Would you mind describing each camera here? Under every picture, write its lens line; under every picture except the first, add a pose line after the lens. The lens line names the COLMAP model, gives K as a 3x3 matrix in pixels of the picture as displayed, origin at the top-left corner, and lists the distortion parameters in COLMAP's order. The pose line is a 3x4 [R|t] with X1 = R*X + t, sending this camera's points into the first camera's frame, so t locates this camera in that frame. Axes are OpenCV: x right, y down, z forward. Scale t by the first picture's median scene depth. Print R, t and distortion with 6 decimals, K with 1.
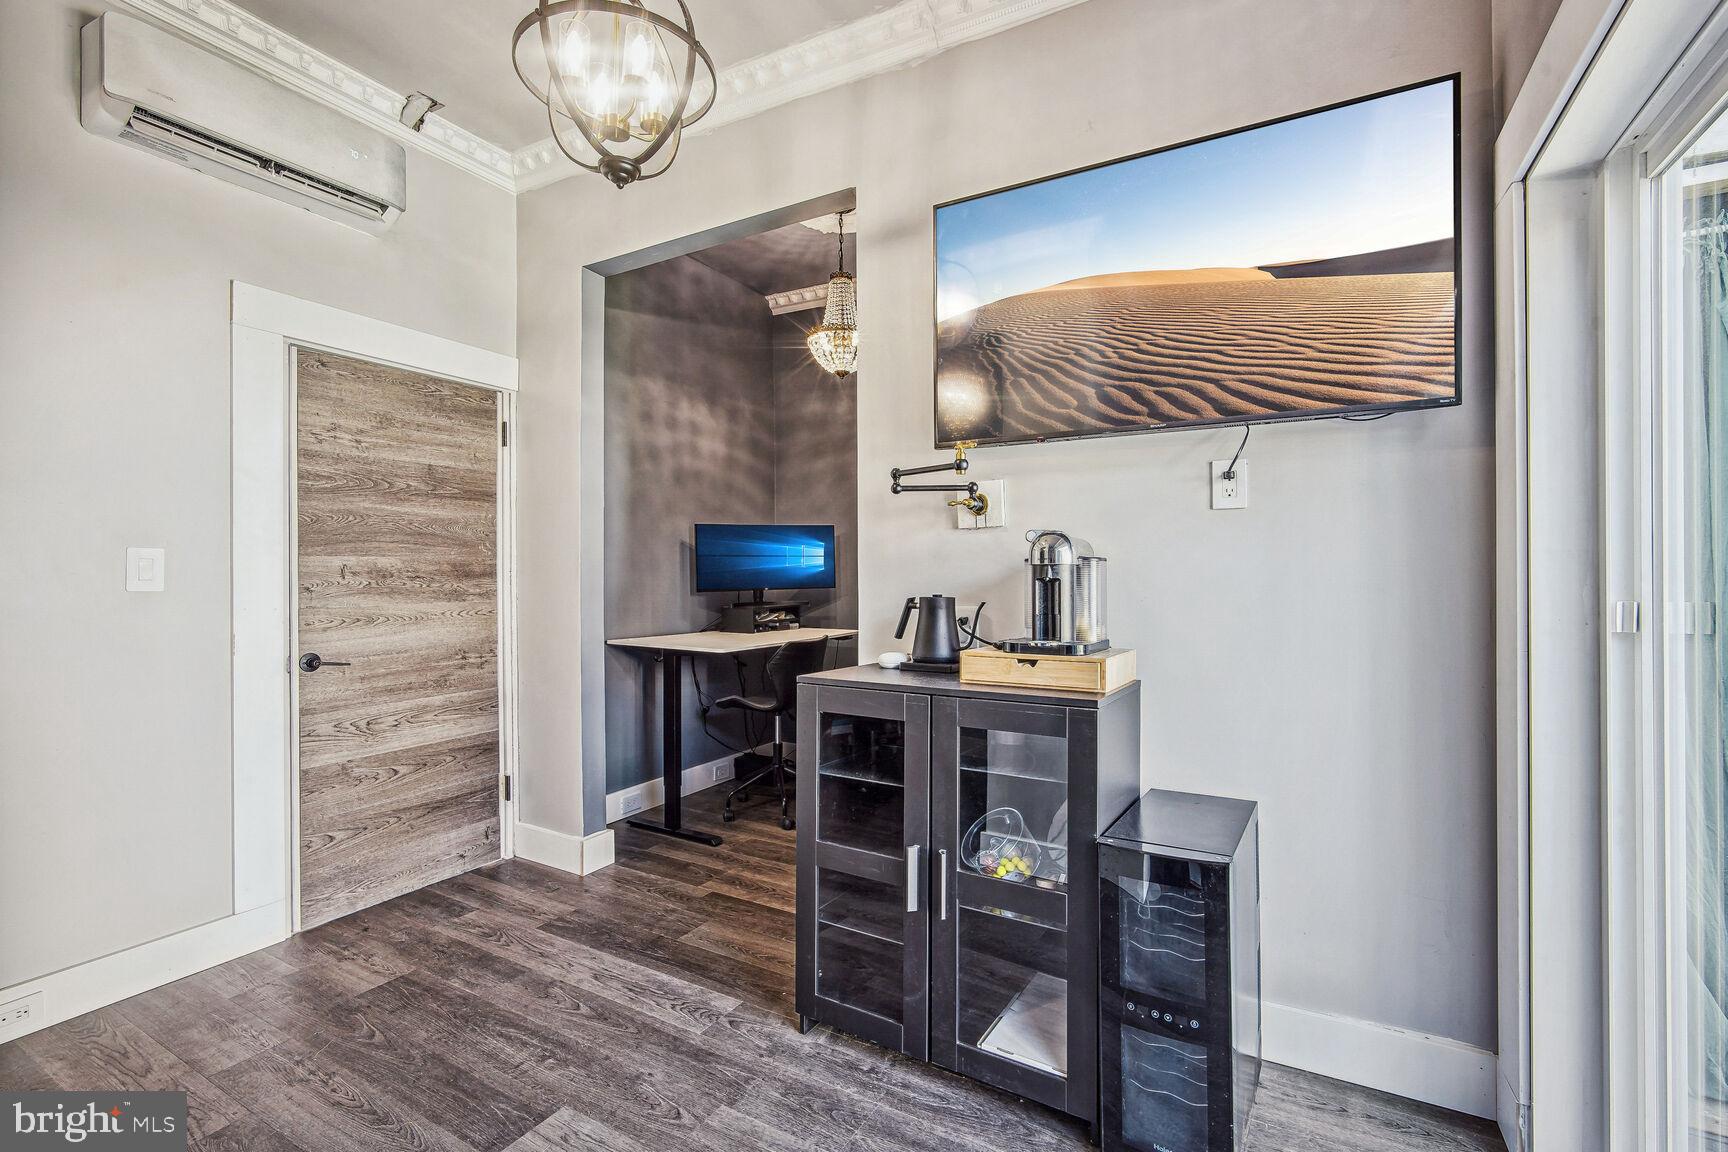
lens RADIAL K [[758.1, 0, 862.6], [0, 758.1, 578.6], [0, 0, 1]] dist [-0.018724, 0.007543]
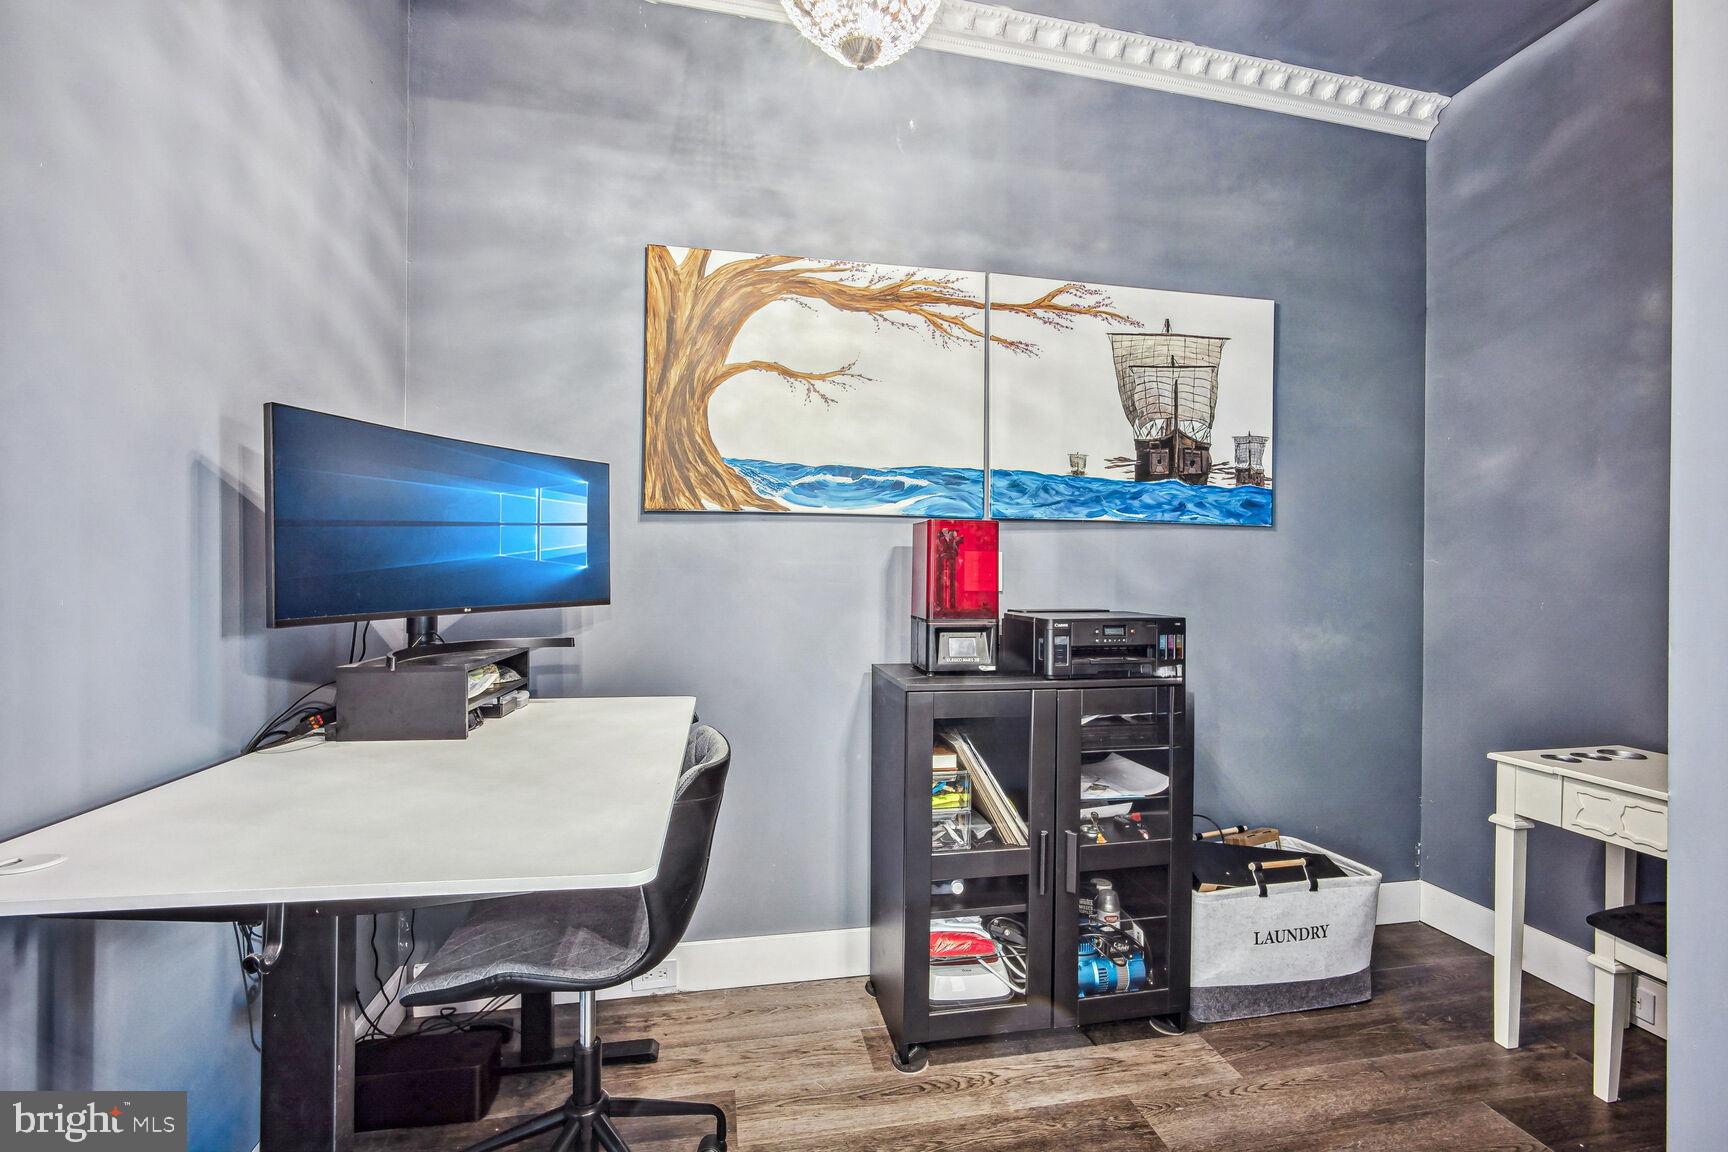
lens RADIAL K [[758.1, 0, 862.6], [0, 758.1, 578.6], [0, 0, 1]] dist [-0.018724, 0.007543]
pose [[0.751969, 0.005654, 0.659174, -0.226692], [-0.003502, 0.999983, -0.004583, -0.001487], [-0.659189, 0.001138, 0.751976, 0.584657]]
